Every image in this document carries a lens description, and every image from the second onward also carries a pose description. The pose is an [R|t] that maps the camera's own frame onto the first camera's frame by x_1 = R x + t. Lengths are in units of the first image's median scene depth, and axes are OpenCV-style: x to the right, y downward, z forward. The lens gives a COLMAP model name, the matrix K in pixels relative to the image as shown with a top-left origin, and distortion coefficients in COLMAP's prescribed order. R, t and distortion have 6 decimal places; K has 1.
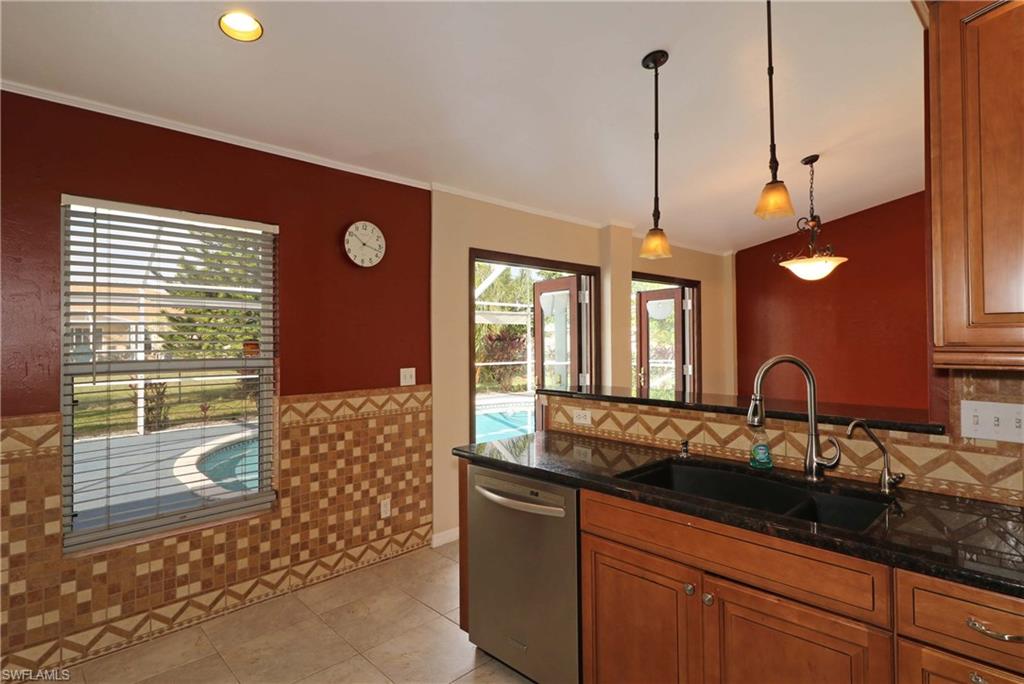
lens RADIAL K [[533.5, 0, 513.0], [0, 533.5, 333.1], [0, 0, 1]] dist [0.005038, 0.001667]
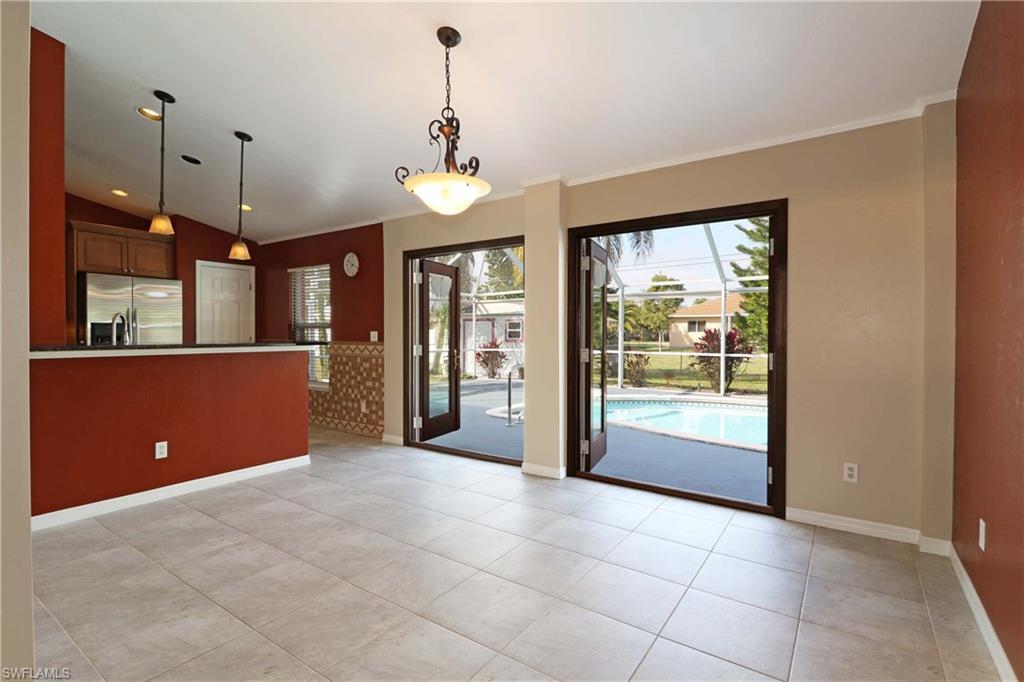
lens RADIAL K [[484.6, 0, 515.3], [0, 484.6, 331.7], [0, 0, 1]] dist [-0.002140, -0.001656]
pose [[0.180900, 0.017786, -0.983341, 1.547359], [0.015854, 0.999654, 0.020998, 0.045233], [0.983374, -0.019389, 0.180556, 1.274925]]
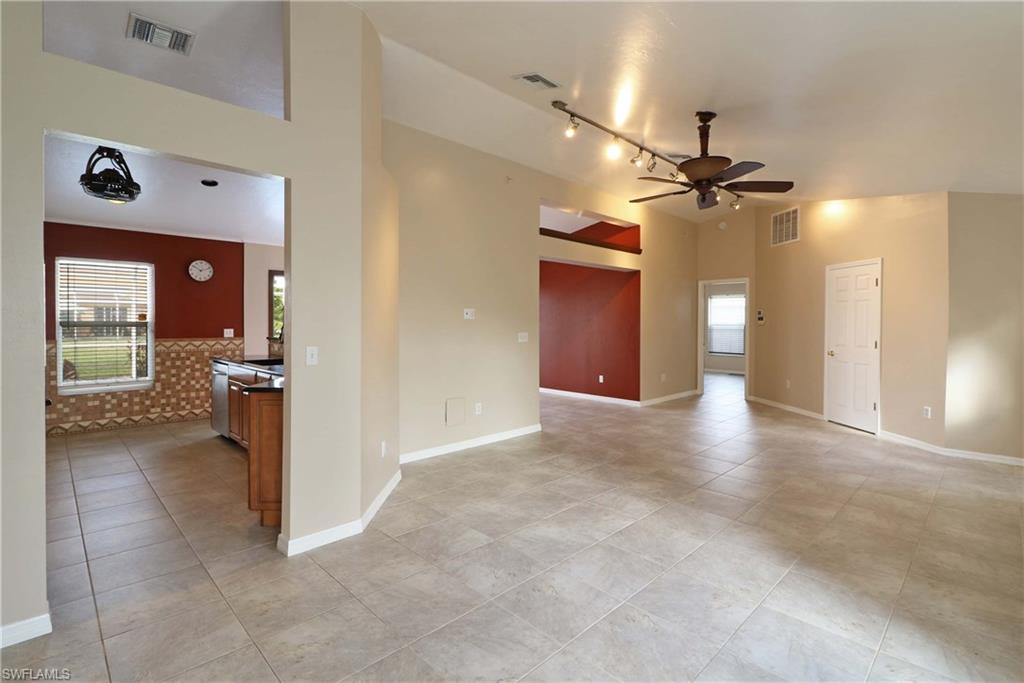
lens RADIAL K [[484.6, 0, 515.3], [0, 484.6, 332.2], [0, 0, 1]] dist [-0.002140, -0.001656]
pose [[0.999893, 0.013367, 0.006019, 1.002658], [-0.013554, 0.999391, 0.032140, 0.002250], [-0.005586, -0.032218, 0.999465, -0.991006]]
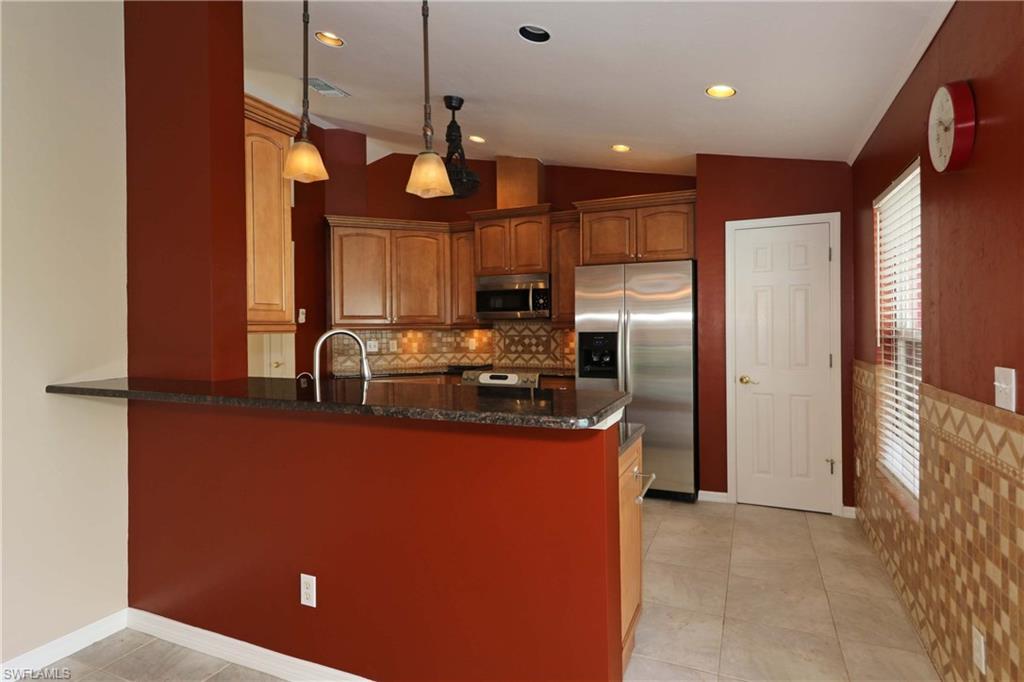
lens RADIAL K [[533.5, 0, 513.0], [0, 533.5, 332.1], [0, 0, 1]] dist [0.005038, 0.001667]
pose [[-0.929307, 0.025397, -0.368434, 0.338765], [0.029537, 0.999548, -0.005602, 0.029967], [0.368125, -0.016088, -0.929637, 1.359845]]
